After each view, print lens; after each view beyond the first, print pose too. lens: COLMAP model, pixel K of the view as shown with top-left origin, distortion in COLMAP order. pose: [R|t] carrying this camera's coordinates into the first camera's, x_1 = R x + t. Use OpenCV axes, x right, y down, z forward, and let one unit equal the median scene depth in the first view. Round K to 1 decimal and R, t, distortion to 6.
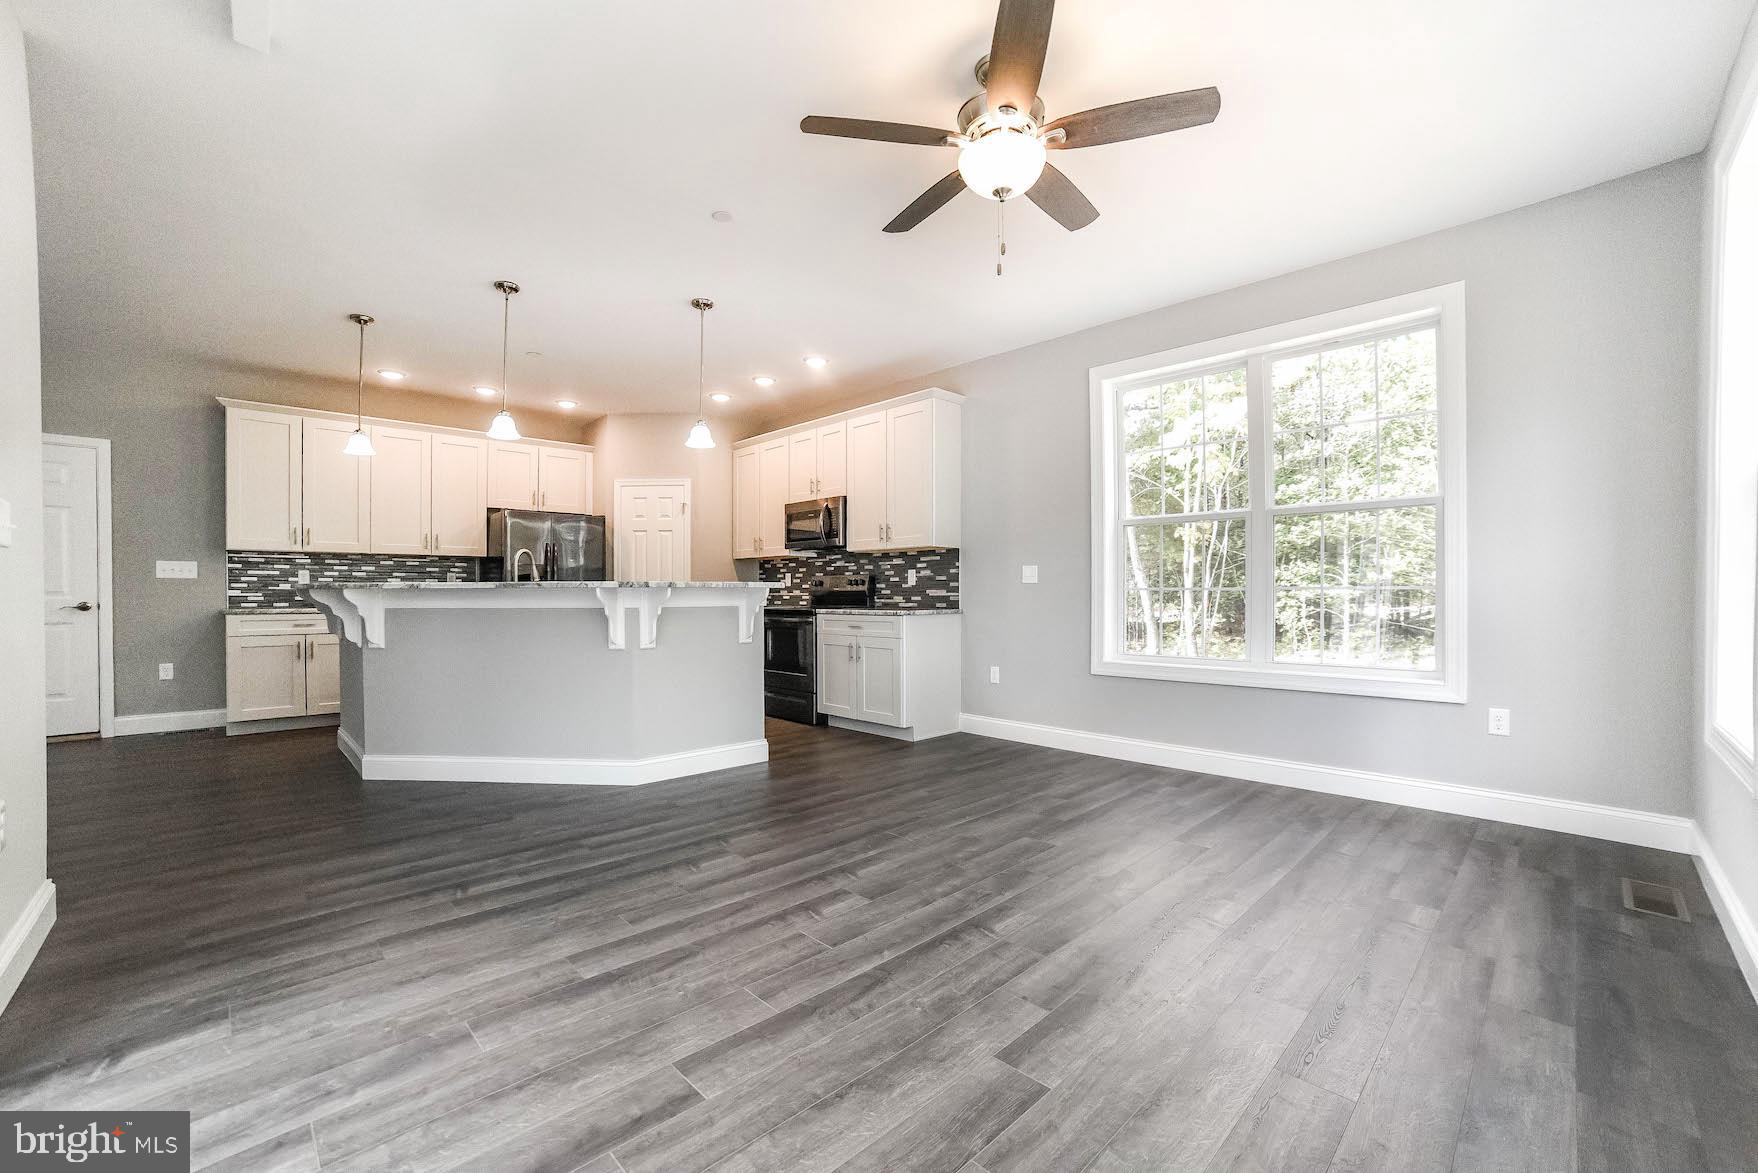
lens RADIAL K [[711.9, 0, 884.0], [0, 711.9, 603.9], [0, 0, 1]] dist [-0.095137, 0.037807]
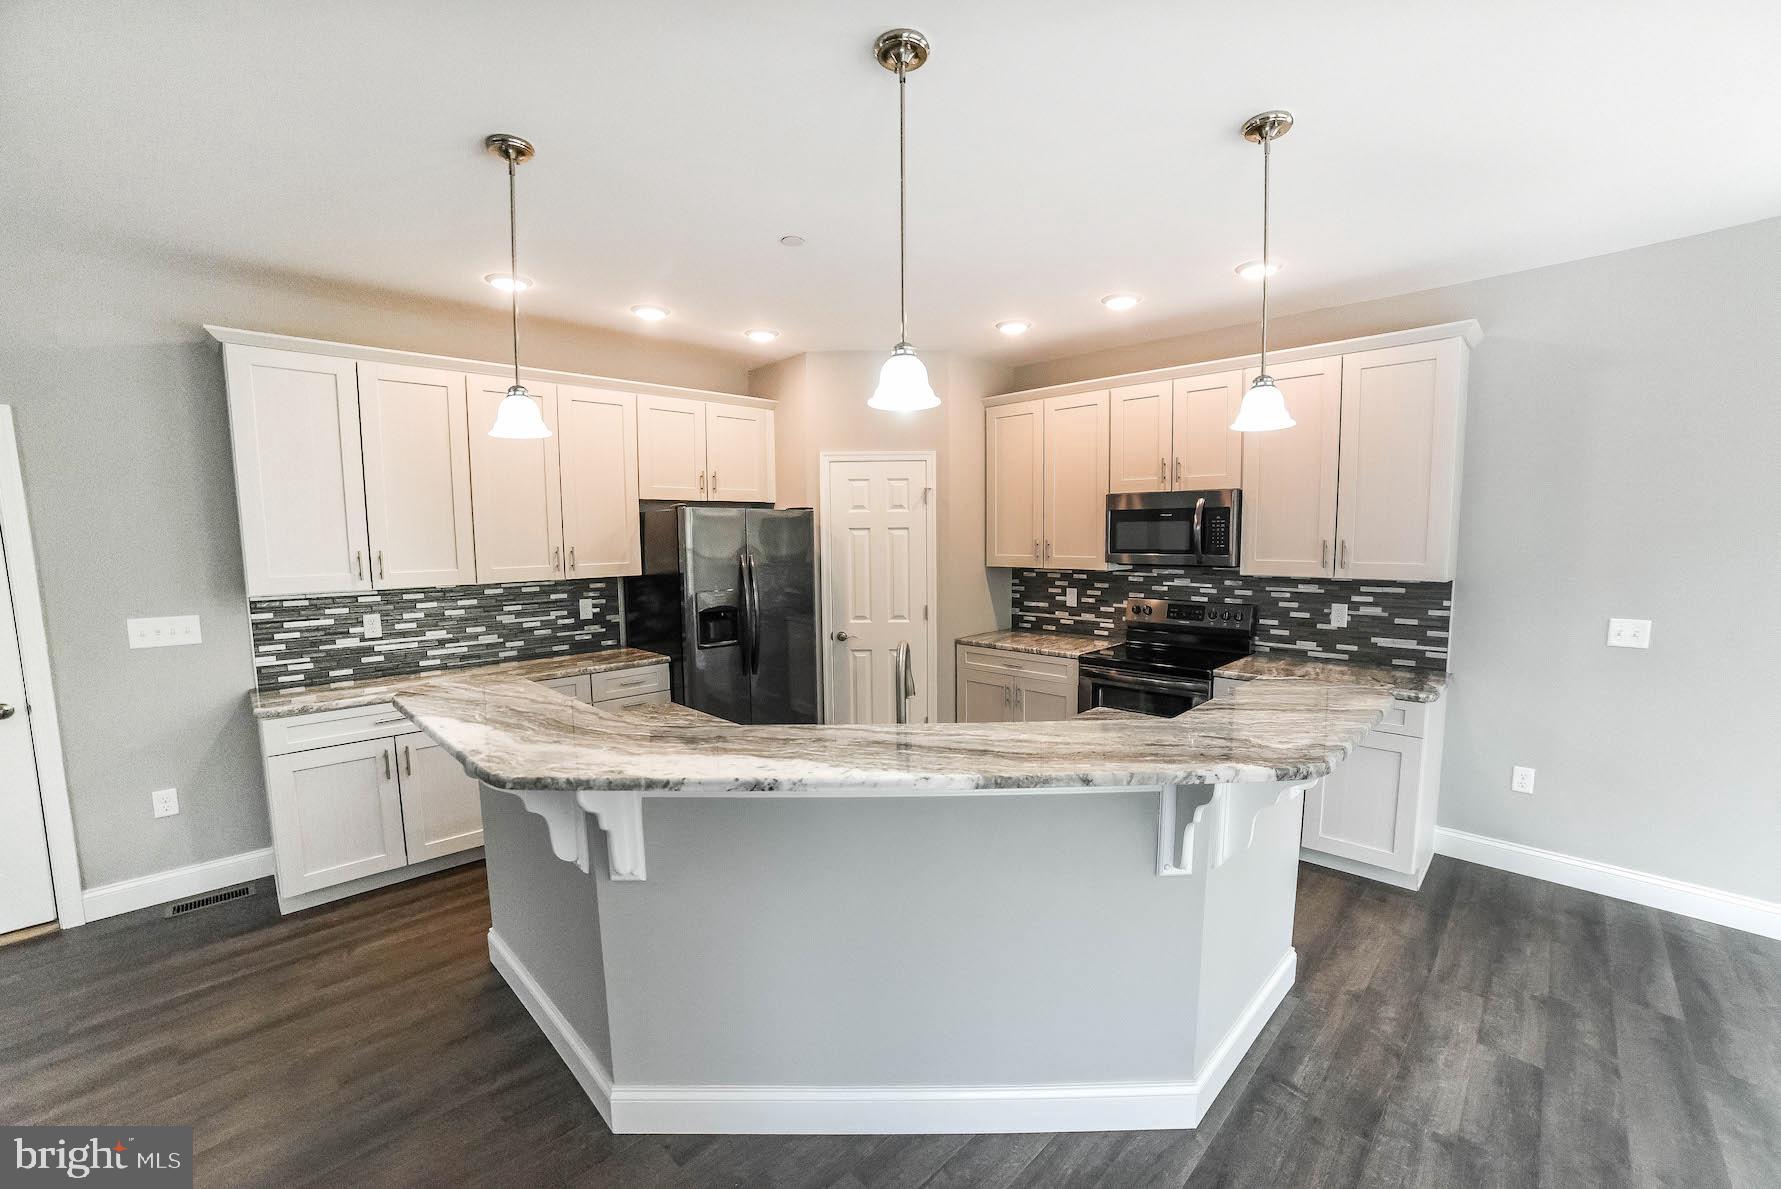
lens RADIAL K [[721.2, 0, 895.5], [0, 721.2, 612.1], [0, 0, 1]] dist [-0.095137, 0.037807]
pose [[0.999939, -0.009492, 0.005706, -0.404959], [0.008933, 0.995804, 0.091075, -0.110955], [-0.006546, -0.091018, 0.995828, 0.390641]]
